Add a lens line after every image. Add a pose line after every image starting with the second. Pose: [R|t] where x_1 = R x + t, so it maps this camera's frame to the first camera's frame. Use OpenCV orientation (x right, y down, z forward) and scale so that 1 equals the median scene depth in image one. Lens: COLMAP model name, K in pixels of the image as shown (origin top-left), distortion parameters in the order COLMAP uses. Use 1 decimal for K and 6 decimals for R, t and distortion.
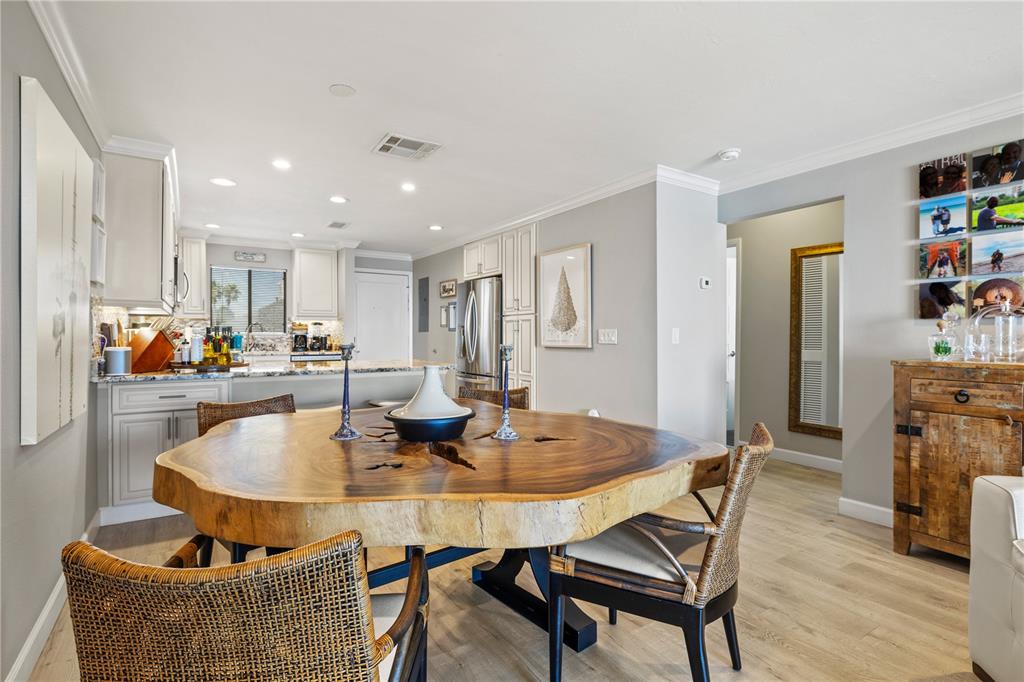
lens RADIAL K [[480.6, 0, 491.7], [0, 480.6, 332.0], [0, 0, 1]] dist [-0.008177, 0.002926]
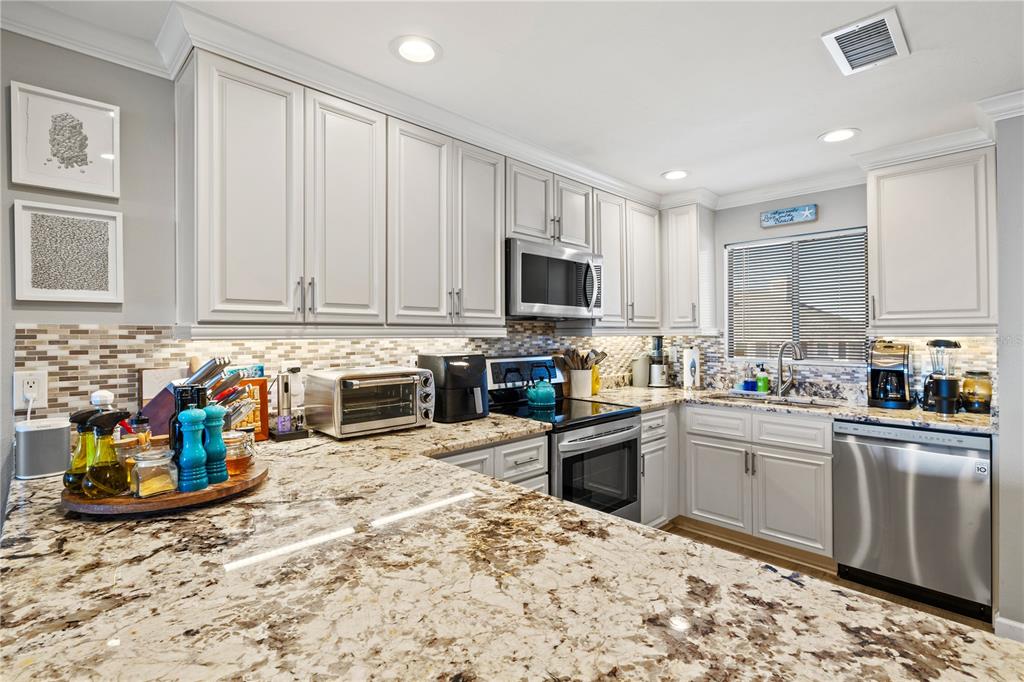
lens RADIAL K [[480.6, 0, 512.2], [0, 480.6, 336.4], [0, 0, 1]] dist [-0.008177, 0.002926]
pose [[0.212665, 0.002070, -0.977123, -0.049031], [0.000810, 0.999997, 0.002294, -0.025937], [0.977125, -0.001279, 0.212663, 0.595068]]
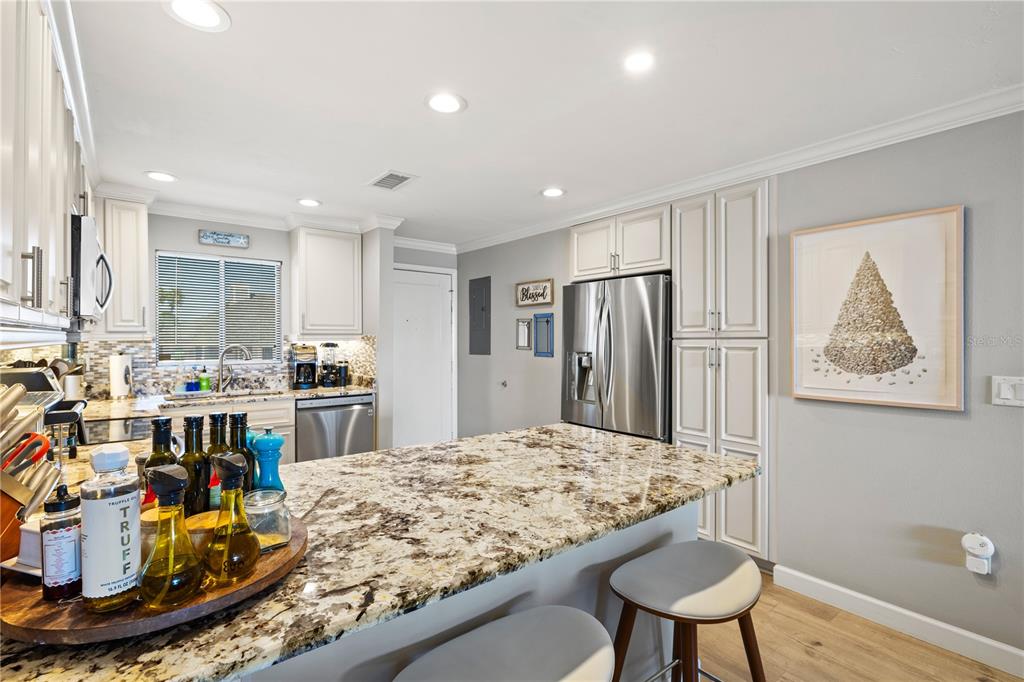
lens RADIAL K [[480.6, 0, 506.3], [0, 480.6, 338.7], [0, 0, 1]] dist [-0.008177, 0.002926]
pose [[0.994337, -0.000510, 0.106271, -0.205369], [0.000503, 1.000000, 0.000091, -0.027239], [-0.106271, -0.000037, 0.994337, 0.342000]]
